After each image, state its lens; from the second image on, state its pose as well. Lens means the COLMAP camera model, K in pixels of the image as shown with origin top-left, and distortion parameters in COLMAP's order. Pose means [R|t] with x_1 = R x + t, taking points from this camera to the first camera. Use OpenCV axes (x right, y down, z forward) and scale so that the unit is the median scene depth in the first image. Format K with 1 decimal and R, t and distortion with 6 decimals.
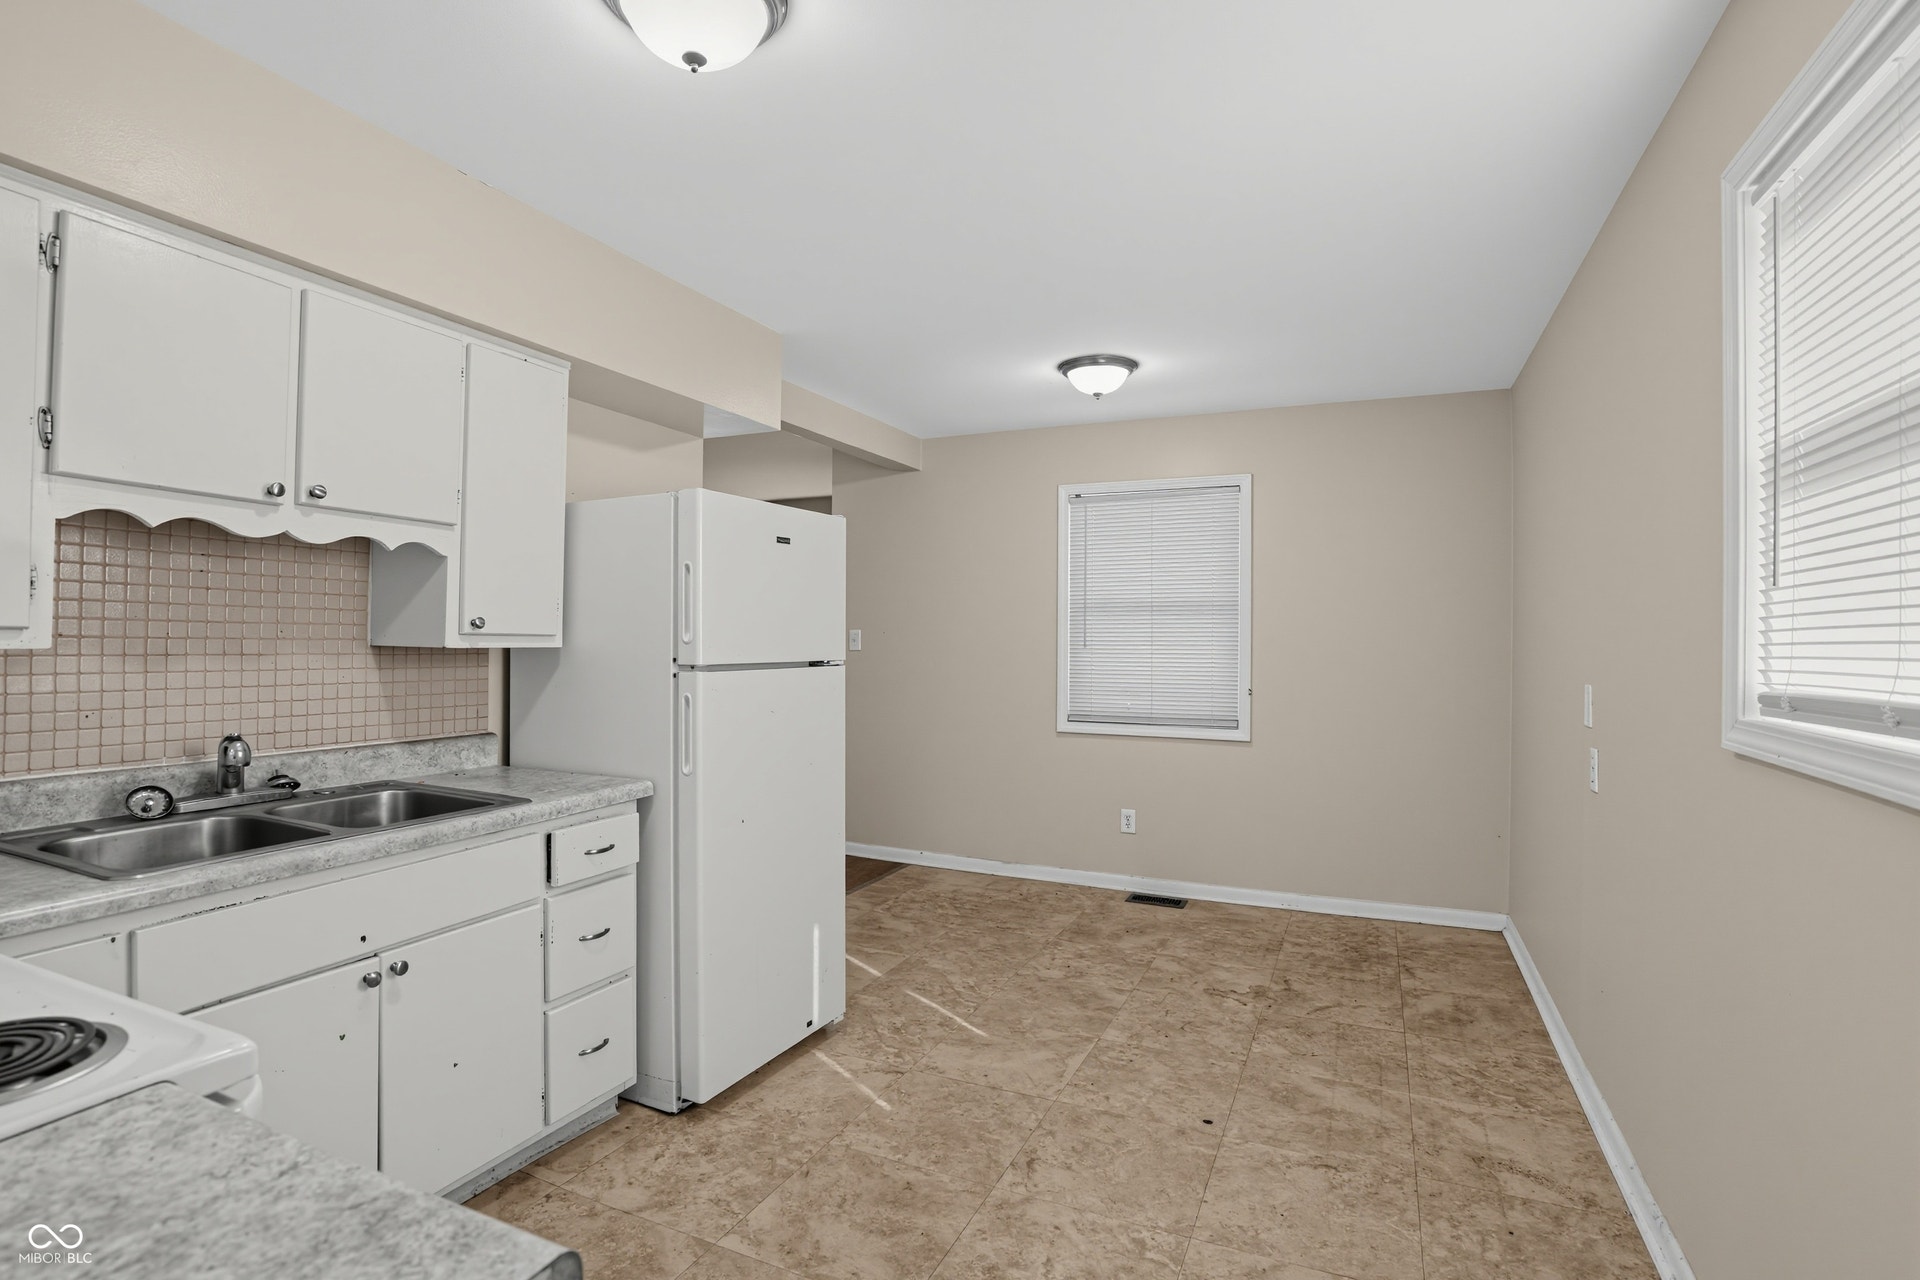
lens RADIAL K [[931.3, 0, 947.7], [0, 931.3, 638.8], [0, 0, 1]] dist [-0.060840, 0.025006]
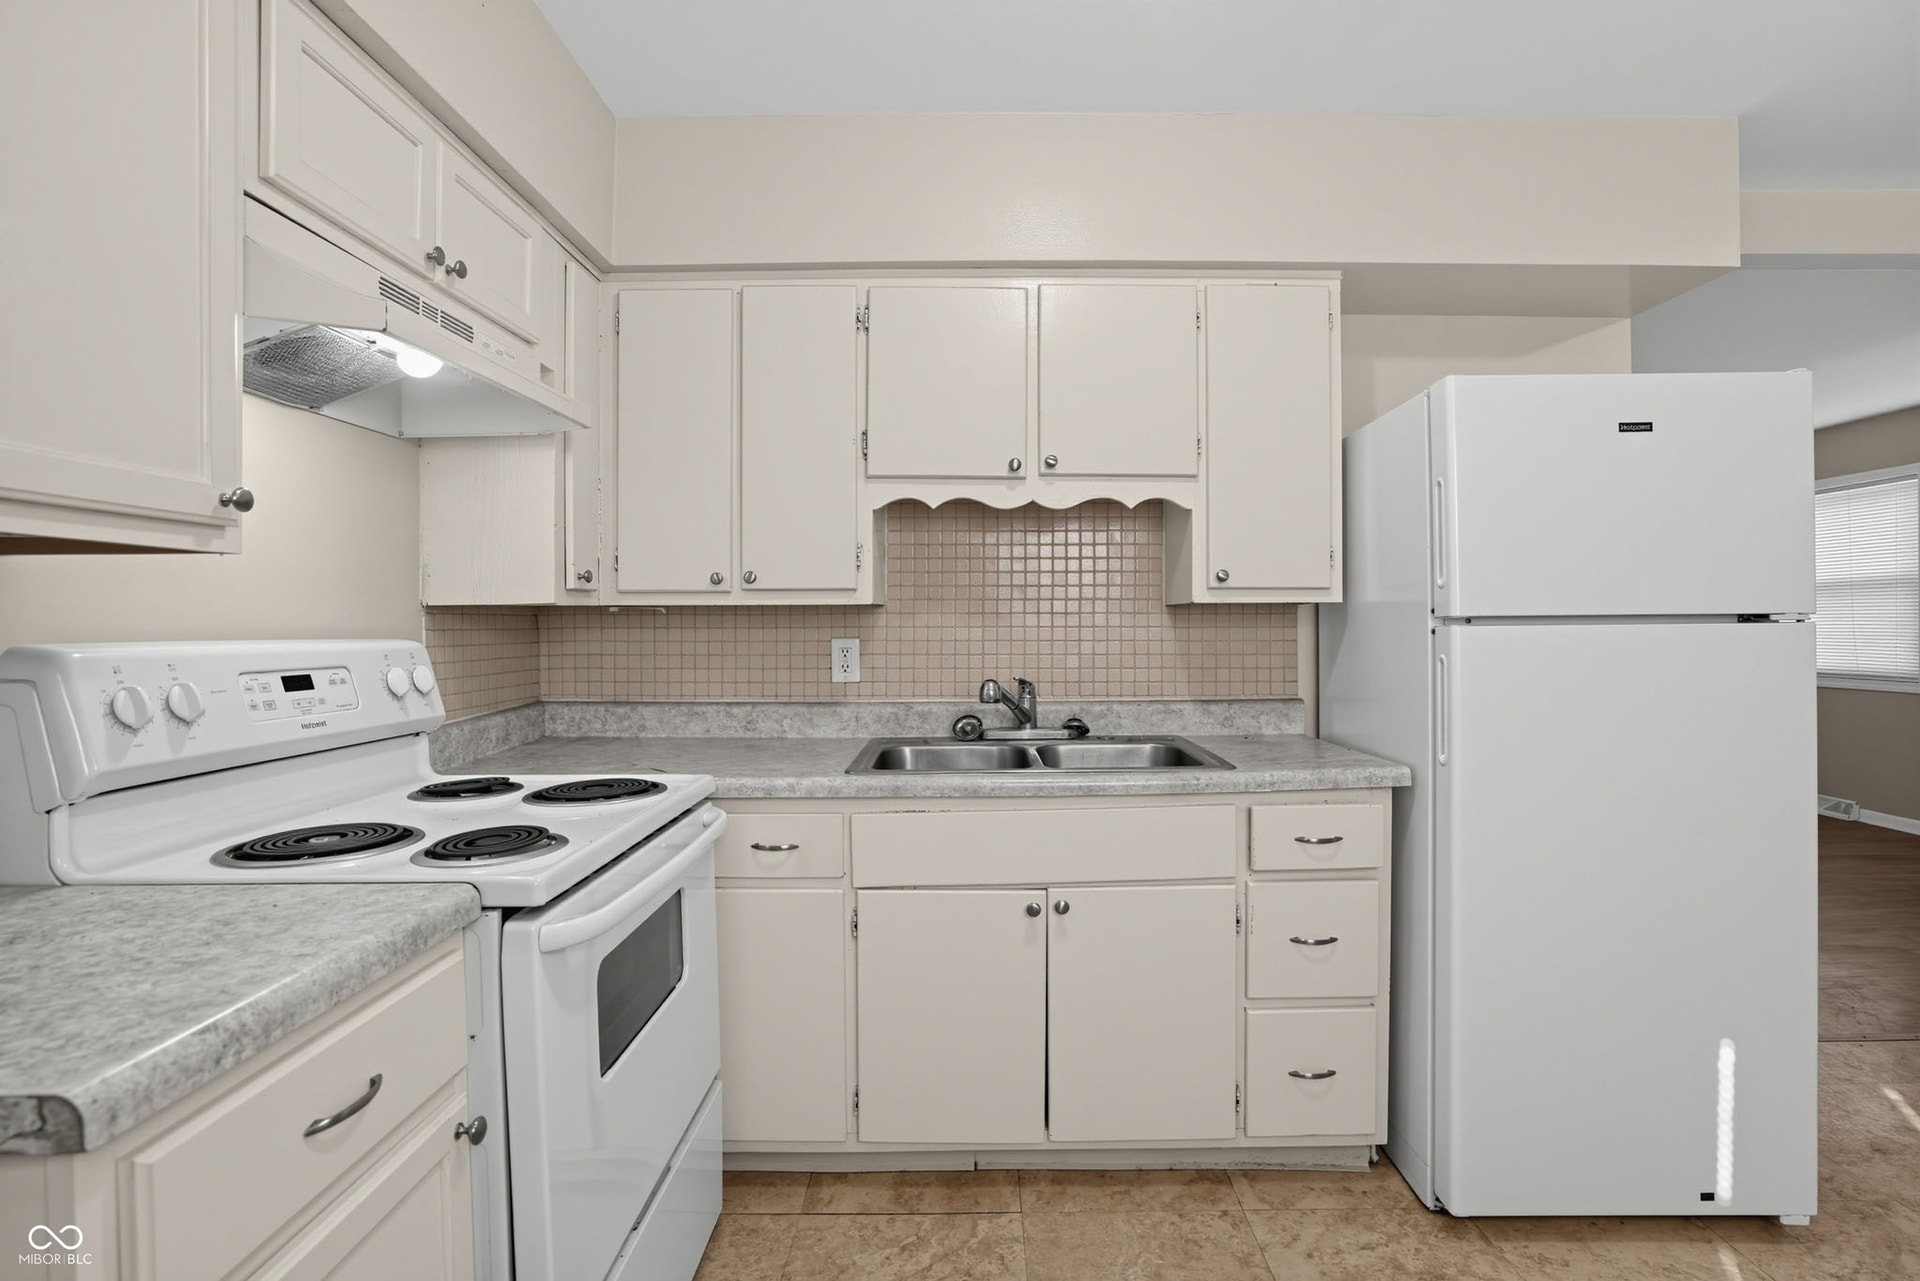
lens RADIAL K [[901.4, 0, 969.0], [0, 901.4, 635.2], [0, 0, 1]] dist [-0.061982, 0.025328]
pose [[0.413266, -0.005423, -0.910594, 0.228789], [0.010440, 0.999945, -0.001217, 0.043750], [0.910551, -0.009003, 0.413299, 0.394563]]
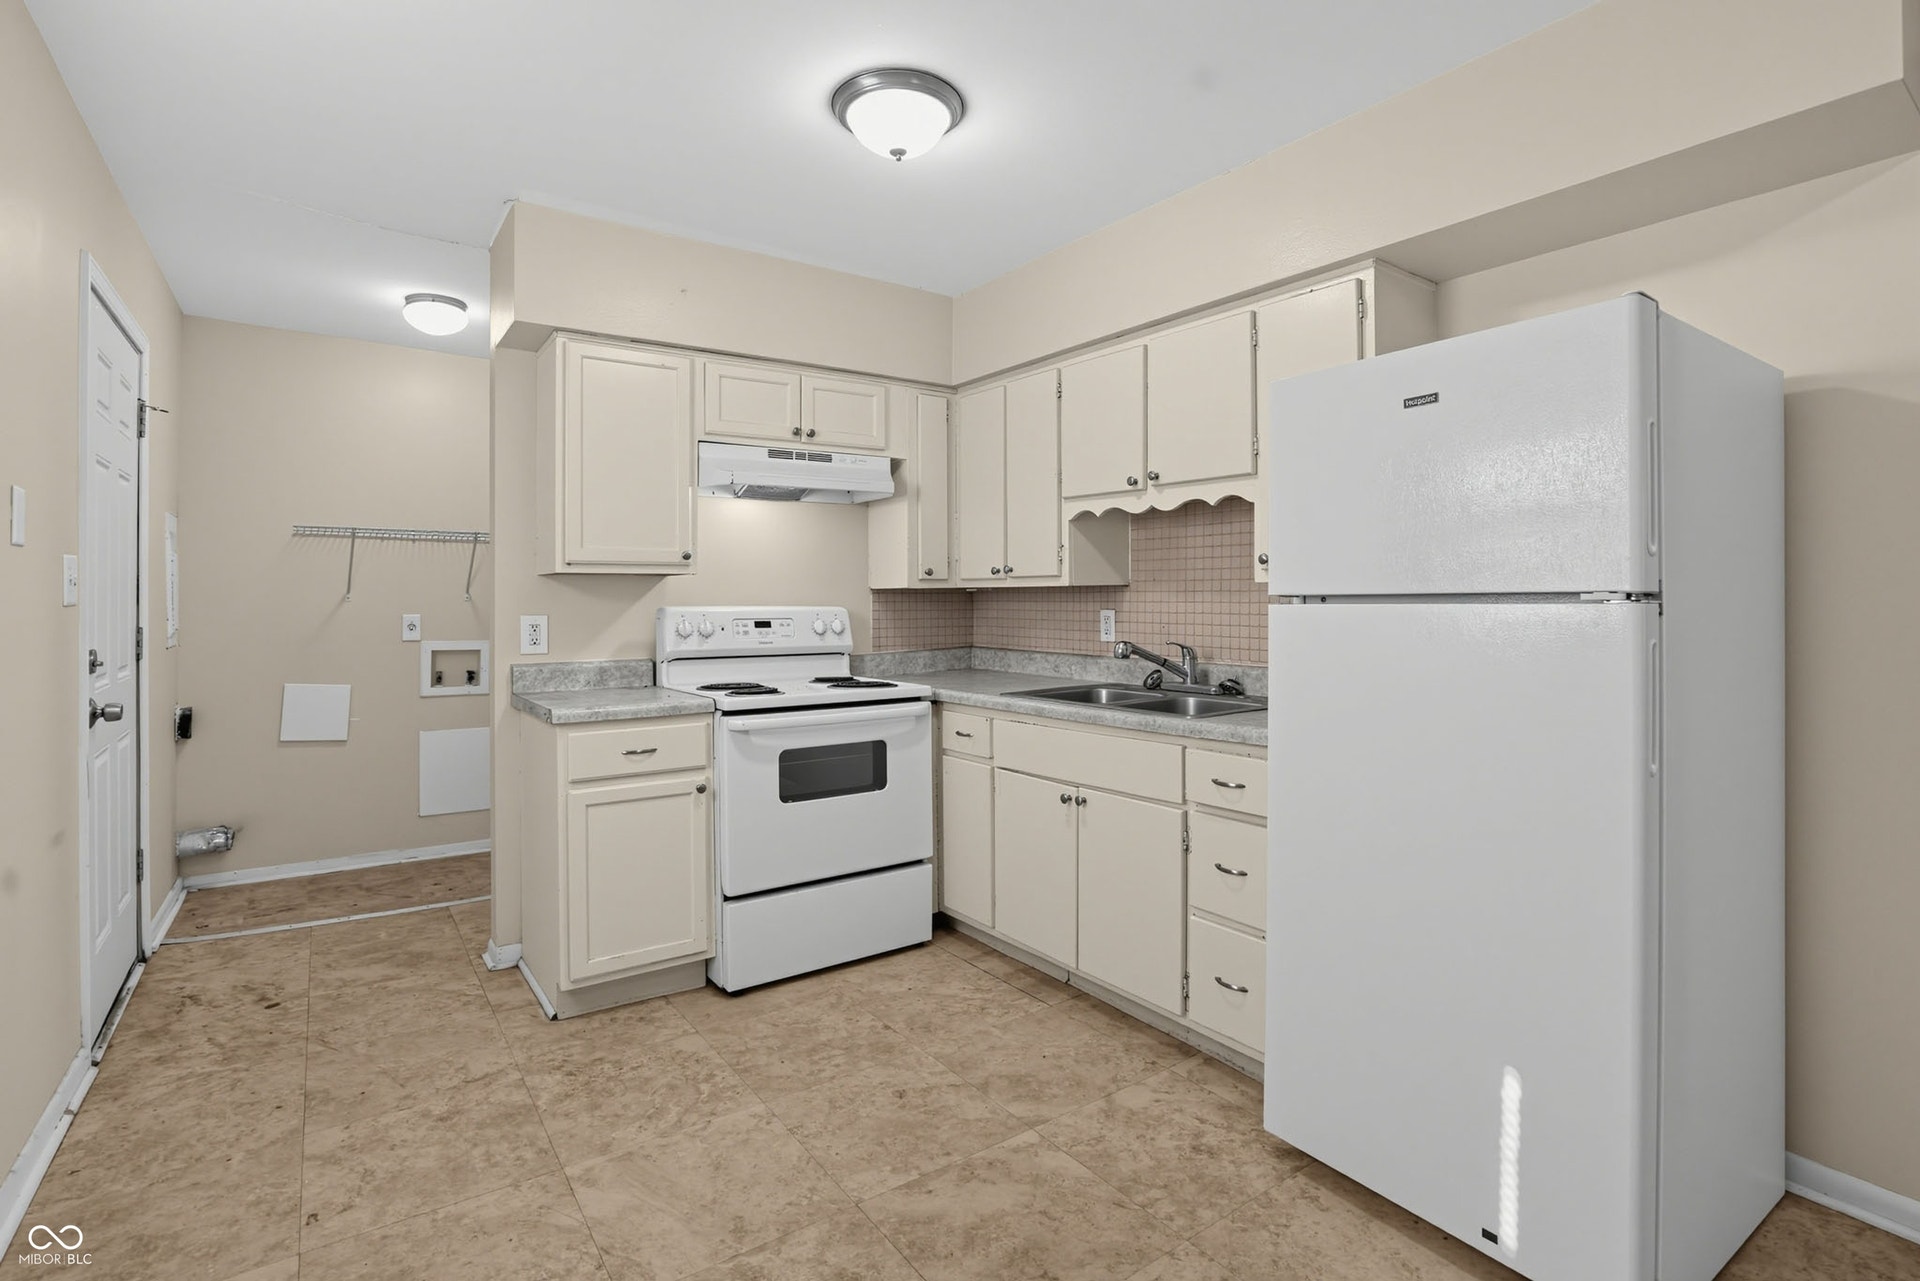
lens RADIAL K [[914.2, 0, 963.8], [0, 914.2, 602.1], [0, 0, 1]] dist [-0.059783, 0.023951]
pose [[-0.495122, -0.010365, -0.868762, 0.620180], [-0.004955, 0.999946, -0.009106, 0.046962], [0.868809, -0.000204, -0.495147, 1.268394]]
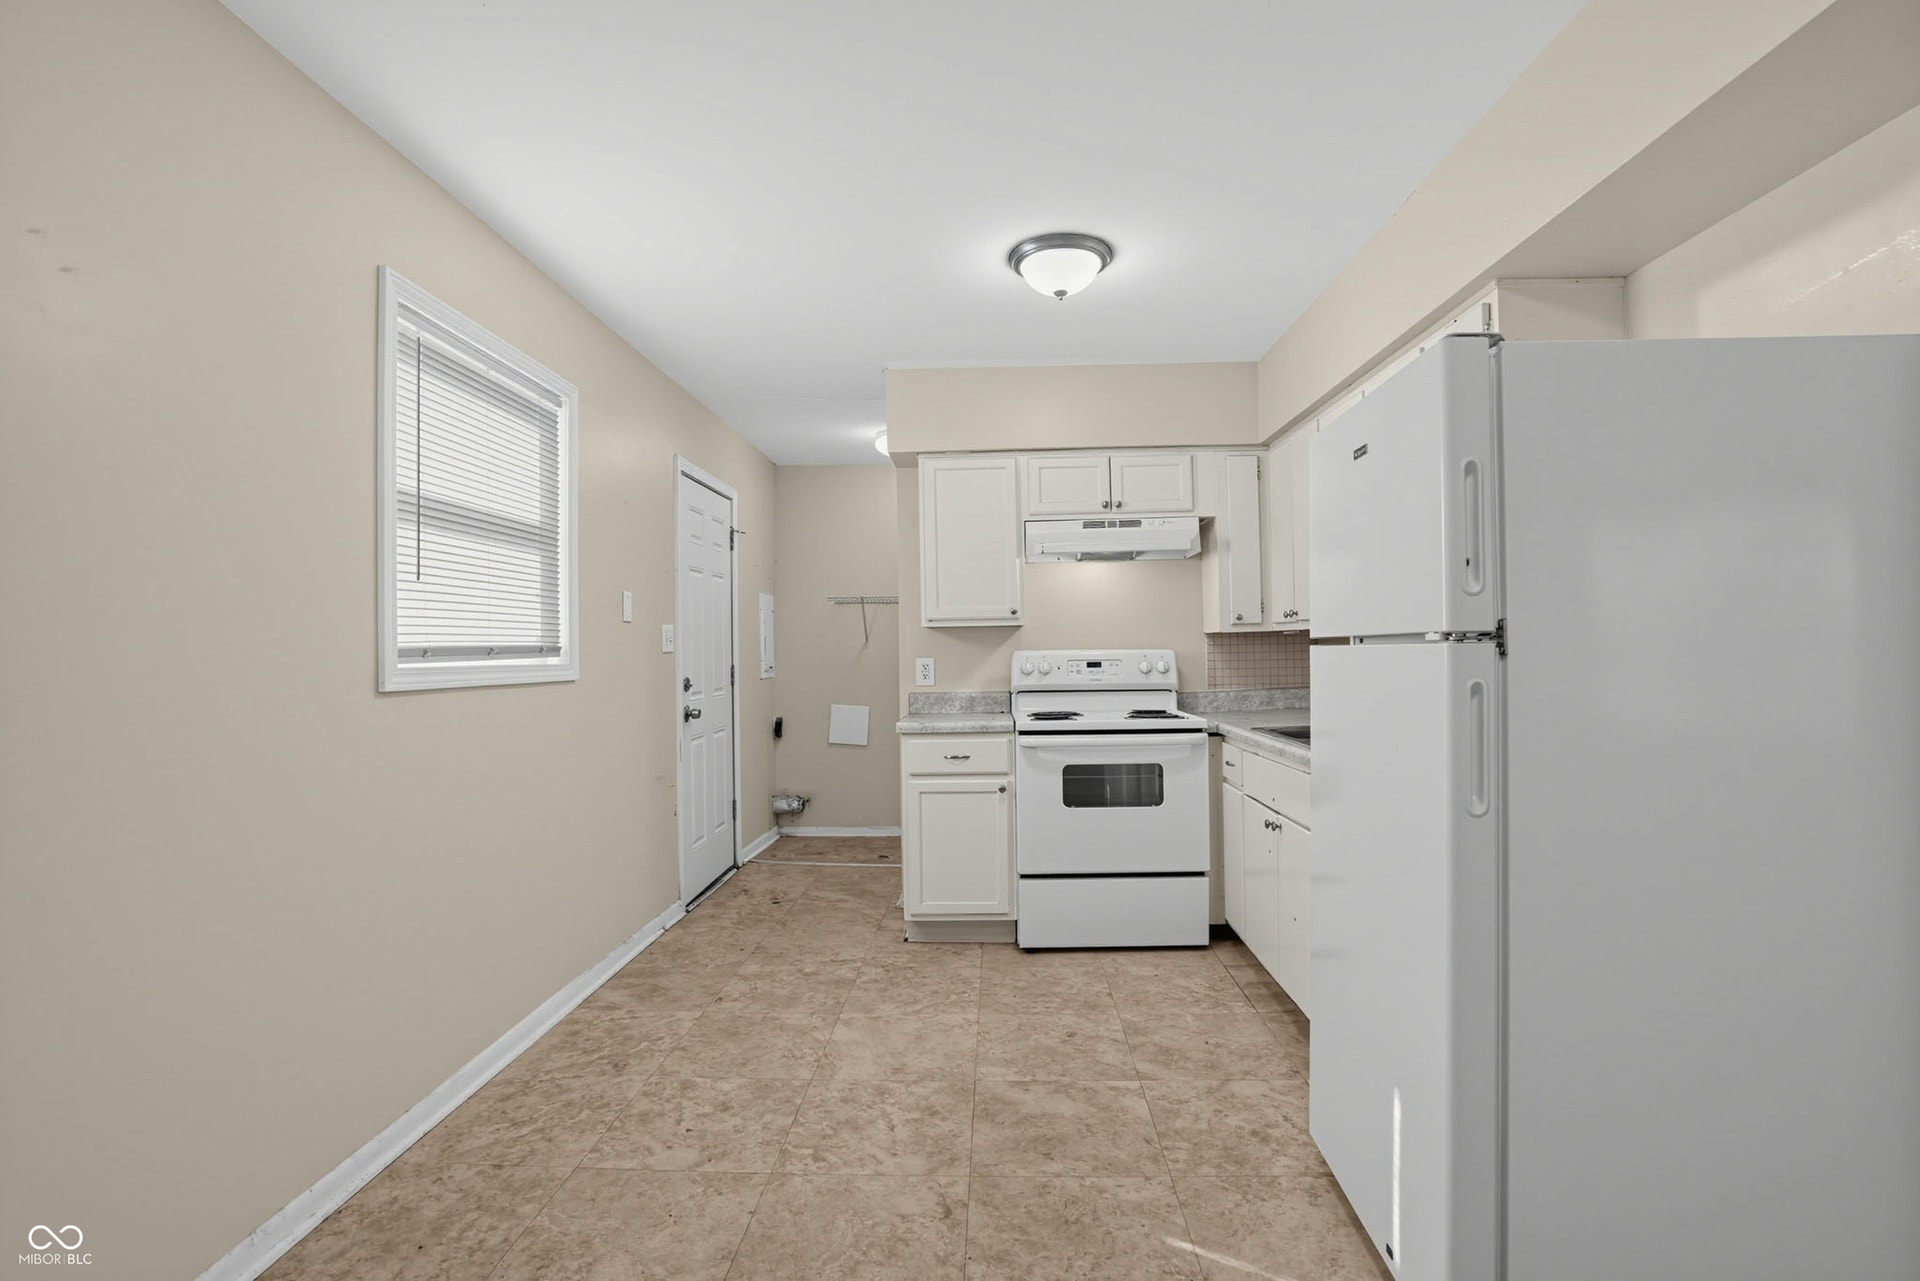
lens RADIAL K [[903.5, 0, 968.2], [0, 903.5, 650.0], [0, 0, 1]] dist [-0.057804, 0.023022]
pose [[-0.922698, 0.001038, -0.385522, 0.402172], [0.001834, 0.999997, -0.001696, 0.044753], [0.385519, -0.002272, -0.922697, 1.815541]]
